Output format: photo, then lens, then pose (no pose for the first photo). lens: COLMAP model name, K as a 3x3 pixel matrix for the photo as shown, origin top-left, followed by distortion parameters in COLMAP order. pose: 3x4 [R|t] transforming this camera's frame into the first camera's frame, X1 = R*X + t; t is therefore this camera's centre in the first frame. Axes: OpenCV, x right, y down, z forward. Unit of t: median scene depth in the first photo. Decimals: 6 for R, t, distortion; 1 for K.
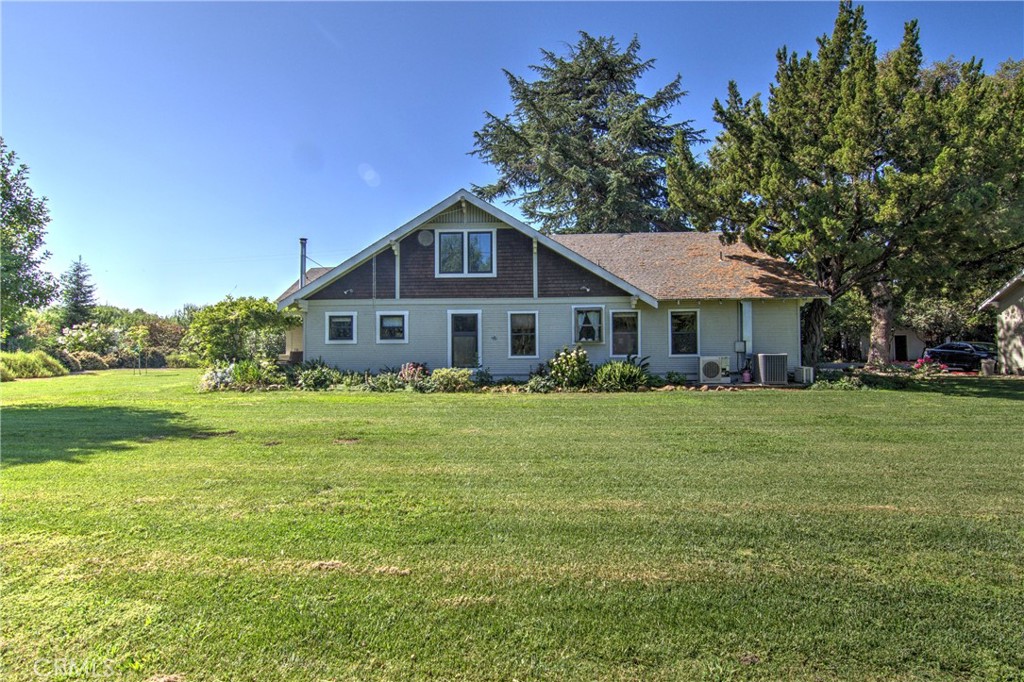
lens RADIAL K [[496.6, 0, 513.7], [0, 496.6, 335.2], [0, 0, 1]] dist [-0.003922, -0.013307]
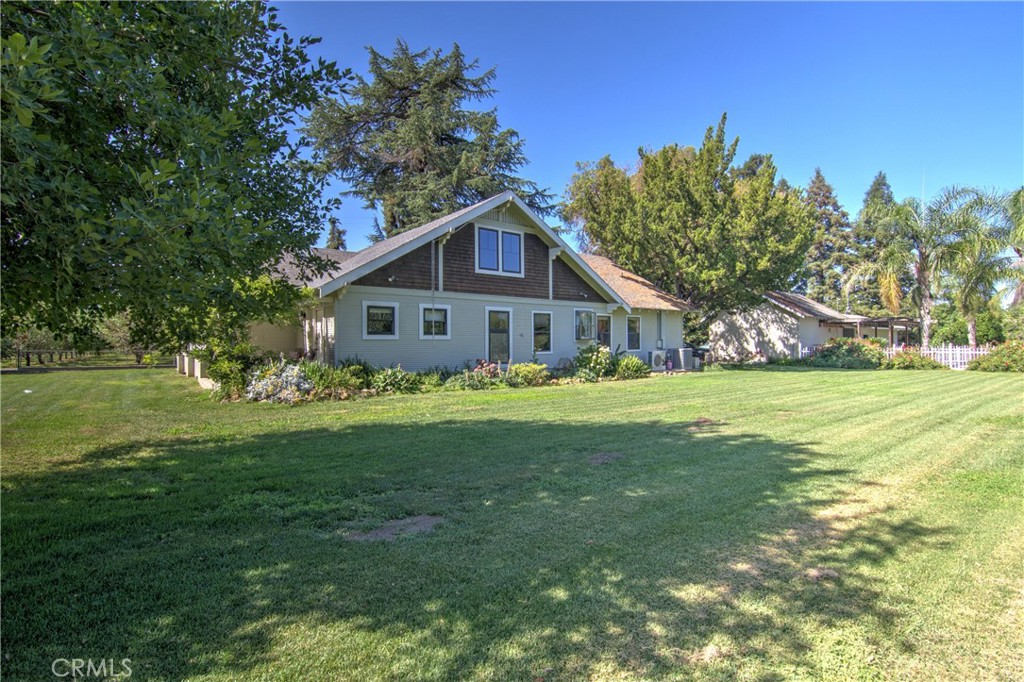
lens RADIAL K [[496.6, 0, 513.7], [0, 496.6, 335.2], [0, 0, 1]] dist [-0.003922, -0.013307]
pose [[0.756014, 0.015905, 0.654362, -0.742632], [-0.014221, 0.999868, -0.007872, 0.014202], [-0.654401, -0.003354, 0.756140, 0.208724]]
